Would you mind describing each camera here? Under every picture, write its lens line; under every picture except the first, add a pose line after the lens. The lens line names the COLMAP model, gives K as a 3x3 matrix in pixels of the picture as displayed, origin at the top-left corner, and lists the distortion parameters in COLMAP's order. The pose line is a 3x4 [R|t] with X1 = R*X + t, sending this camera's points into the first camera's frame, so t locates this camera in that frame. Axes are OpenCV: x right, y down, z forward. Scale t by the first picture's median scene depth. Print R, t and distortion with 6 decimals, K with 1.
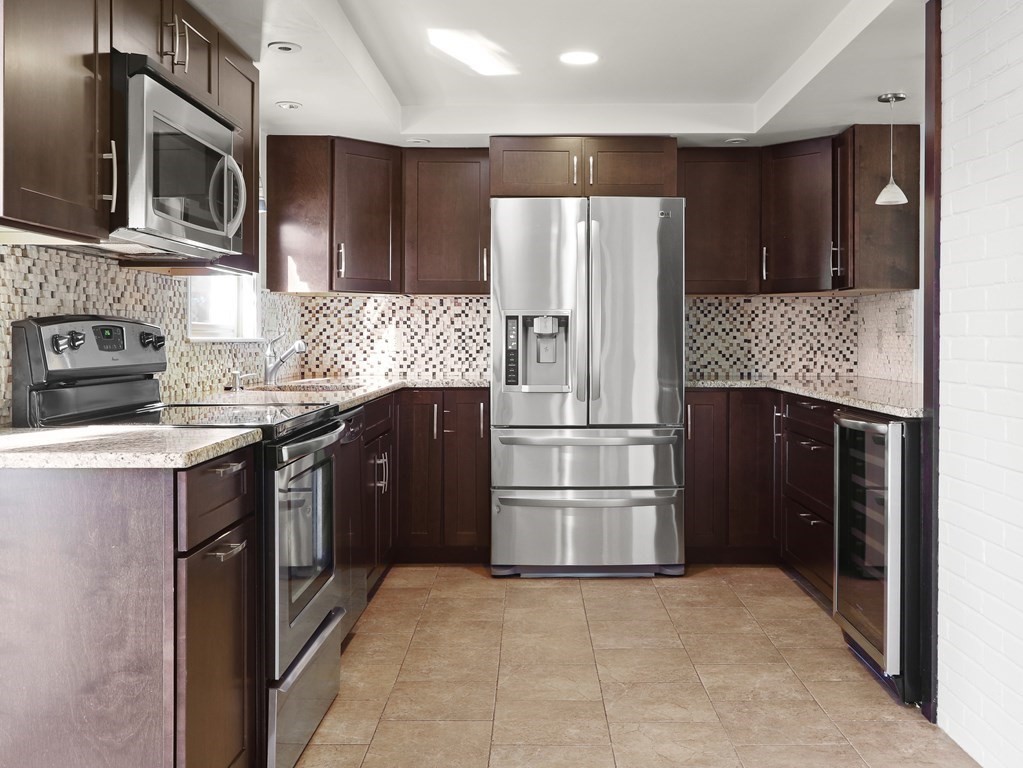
lens RADIAL K [[950.4, 0, 545.6], [0, 950.4, 341.4], [0, 0, 1]] dist [-0.013261, 0.000000]
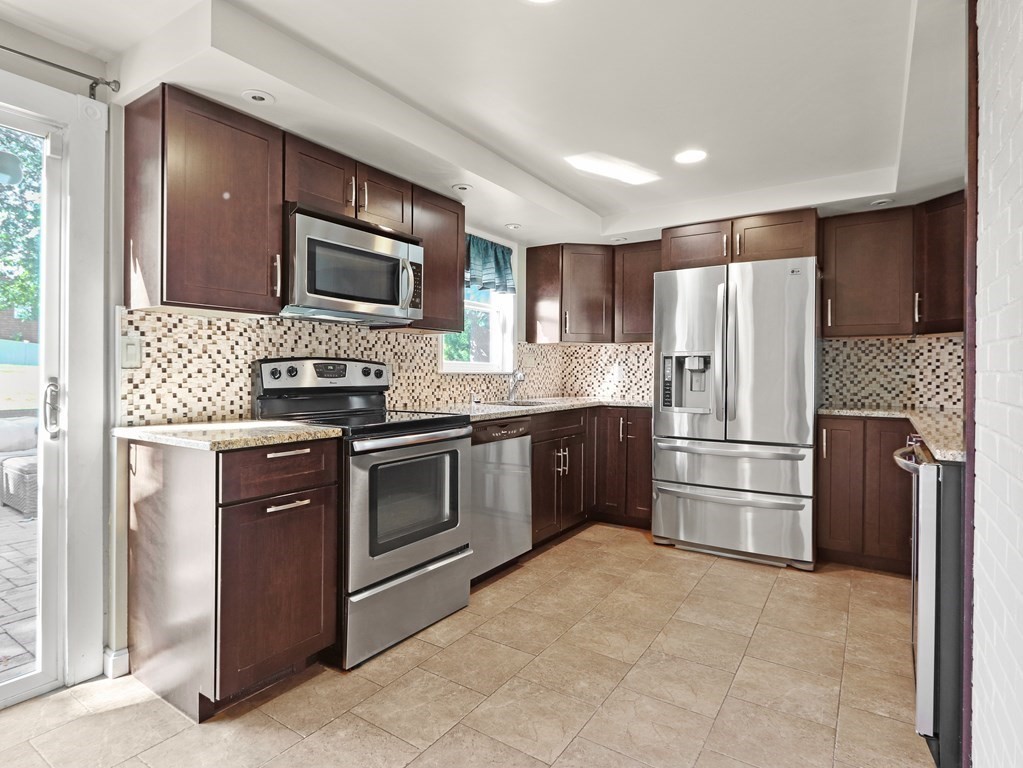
lens RADIAL K [[545.2, 0, 500.8], [0, 545.2, 372.2], [0, 0, 1]] dist [0.000940, -0.005114]
pose [[0.819870, 0.004969, -0.572528, 0.221588], [-0.007493, 0.999970, -0.002051, -0.000529], [0.572501, 0.005971, 0.819883, 0.215362]]
